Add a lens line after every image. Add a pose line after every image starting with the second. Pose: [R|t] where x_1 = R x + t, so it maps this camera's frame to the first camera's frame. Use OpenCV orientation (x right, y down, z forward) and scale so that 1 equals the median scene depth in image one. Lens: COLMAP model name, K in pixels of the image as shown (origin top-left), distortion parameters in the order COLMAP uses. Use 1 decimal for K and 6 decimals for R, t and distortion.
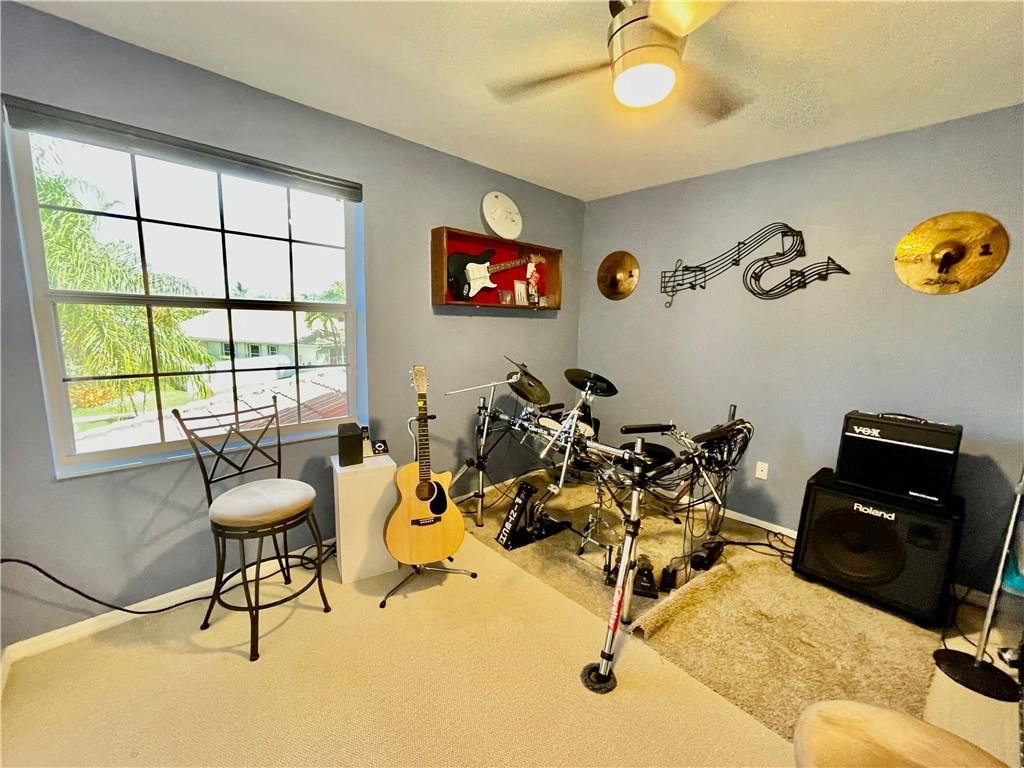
lens RADIAL K [[415.8, 0, 510.5], [0, 415.8, 387.4], [0, 0, 1]] dist [-0.000592, 0.000547]
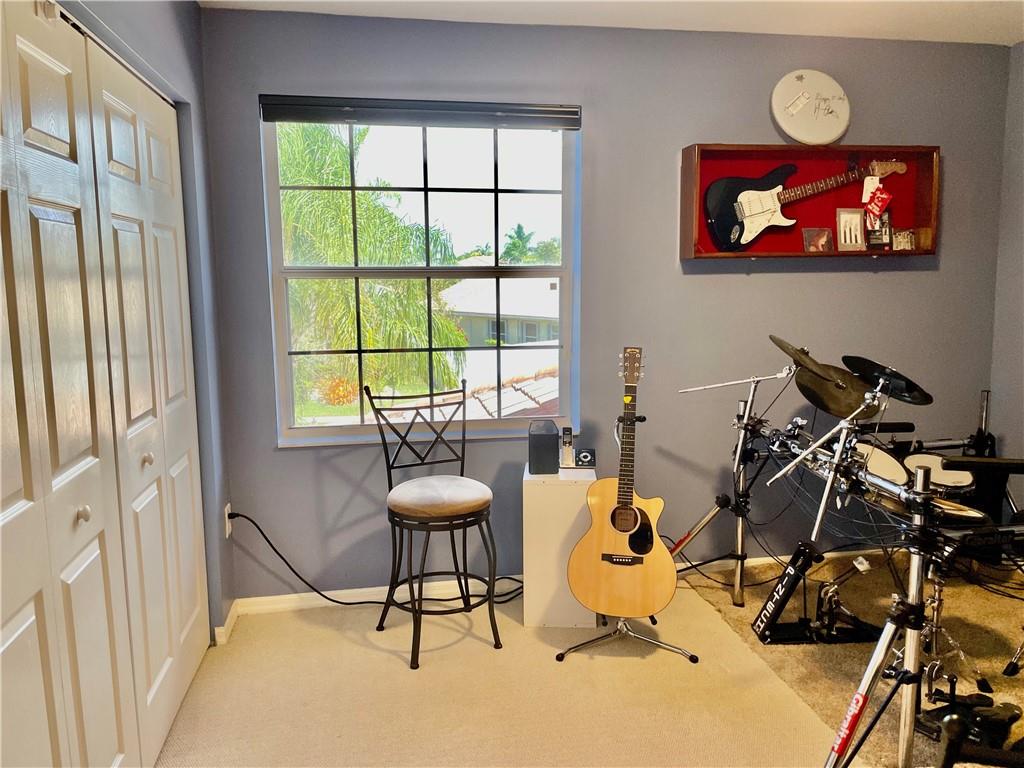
lens RADIAL K [[776.6, 0, 511.7], [0, 776.6, 378.9], [0, 0, 1]] dist [0.049916, -0.006965]
pose [[0.836639, 0.038872, -0.546373, 0.331902], [-0.054921, 0.998405, -0.013067, 0.030200], [0.544994, 0.040940, 0.837440, -0.235813]]
